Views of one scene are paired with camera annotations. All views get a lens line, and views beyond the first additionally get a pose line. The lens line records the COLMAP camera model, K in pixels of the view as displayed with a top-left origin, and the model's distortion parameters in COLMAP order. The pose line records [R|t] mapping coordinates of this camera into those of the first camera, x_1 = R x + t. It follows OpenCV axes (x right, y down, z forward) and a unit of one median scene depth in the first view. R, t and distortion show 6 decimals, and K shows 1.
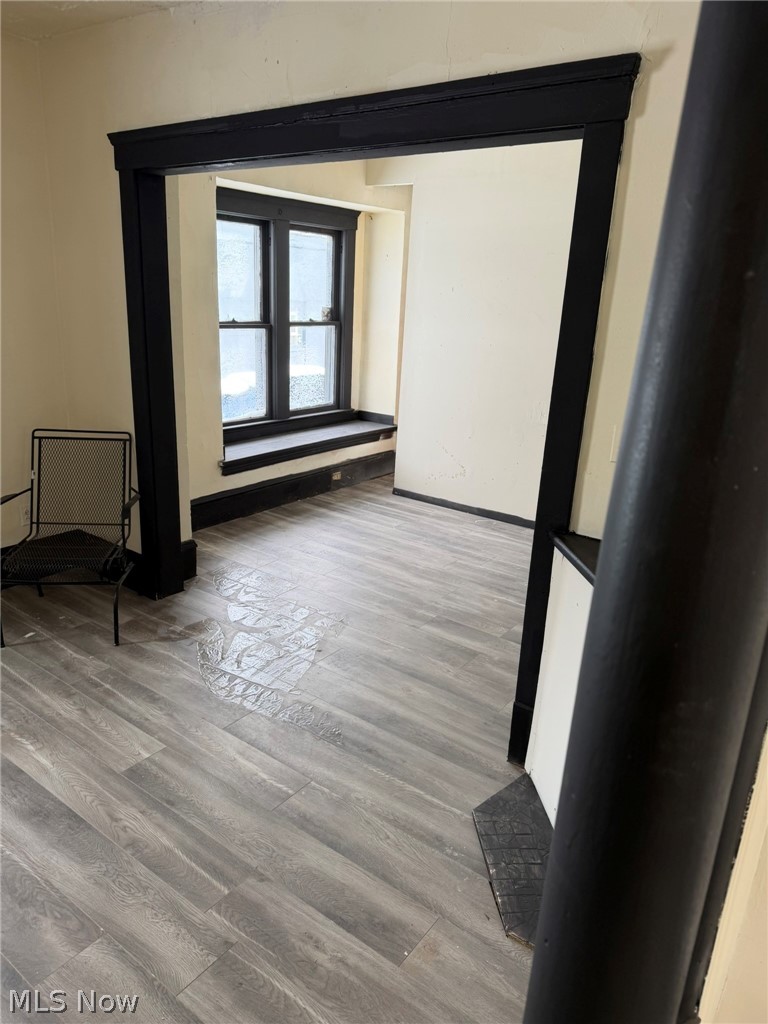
lens RADIAL K [[710.7, 0, 378.4], [0, 710.7, 517.3], [0, 0, 1]] dist [0.085522, -0.114412]
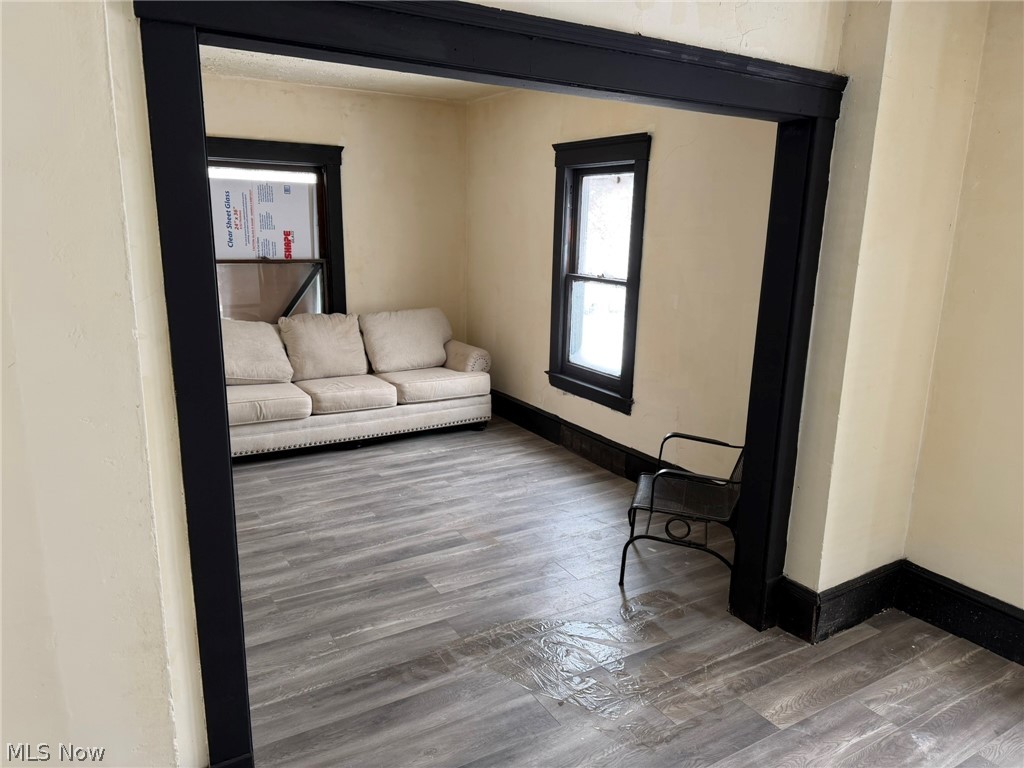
lens RADIAL K [[708.2, 0, 518.4], [0, 708.2, 391.6], [0, 0, 1]] dist [0.101242, -0.135160]
pose [[-0.371177, 0.169352, -0.912988, 0.537066], [-0.317582, 0.900781, 0.296201, -0.303203], [0.872565, 0.399891, -0.280566, 0.958016]]
